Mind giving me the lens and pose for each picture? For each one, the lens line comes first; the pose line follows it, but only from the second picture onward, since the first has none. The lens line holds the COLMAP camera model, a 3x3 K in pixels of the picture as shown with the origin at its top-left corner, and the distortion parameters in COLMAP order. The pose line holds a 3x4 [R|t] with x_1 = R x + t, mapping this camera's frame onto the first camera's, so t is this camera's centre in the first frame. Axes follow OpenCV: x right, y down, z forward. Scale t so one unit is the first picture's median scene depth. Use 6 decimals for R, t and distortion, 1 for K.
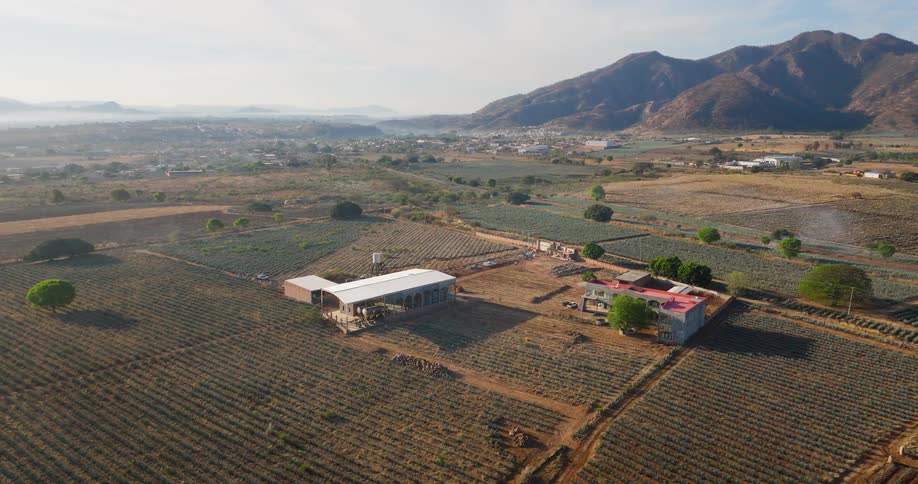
lens RADIAL K [[651.5, 0, 459.0], [0, 651.5, 242.0], [0, 0, 1]] dist [0.006777, 0.007179]
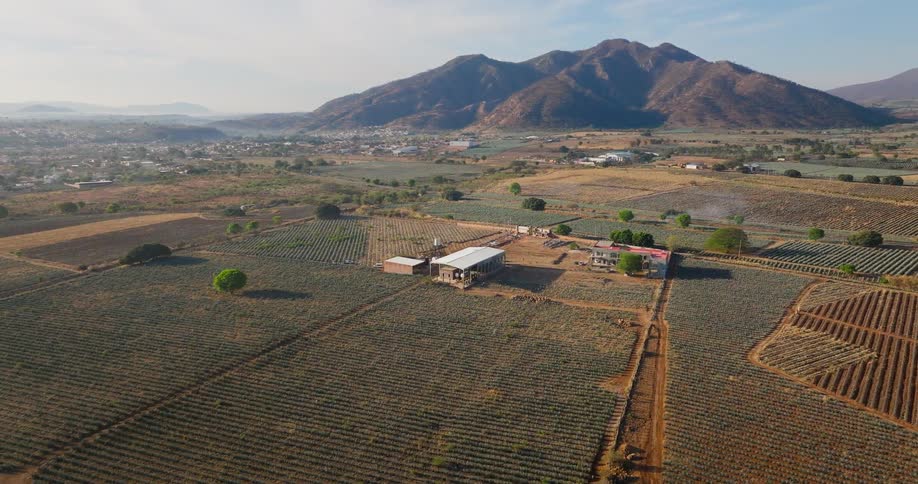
lens RADIAL K [[651.5, 0, 459.0], [0, 651.5, 242.0], [0, 0, 1]] dist [0.006777, 0.007179]
pose [[0.963505, -0.059079, 0.261091, -0.099452], [0.057670, 0.998250, 0.013064, 0.002049], [-0.261406, 0.002470, 0.965226, -0.079692]]
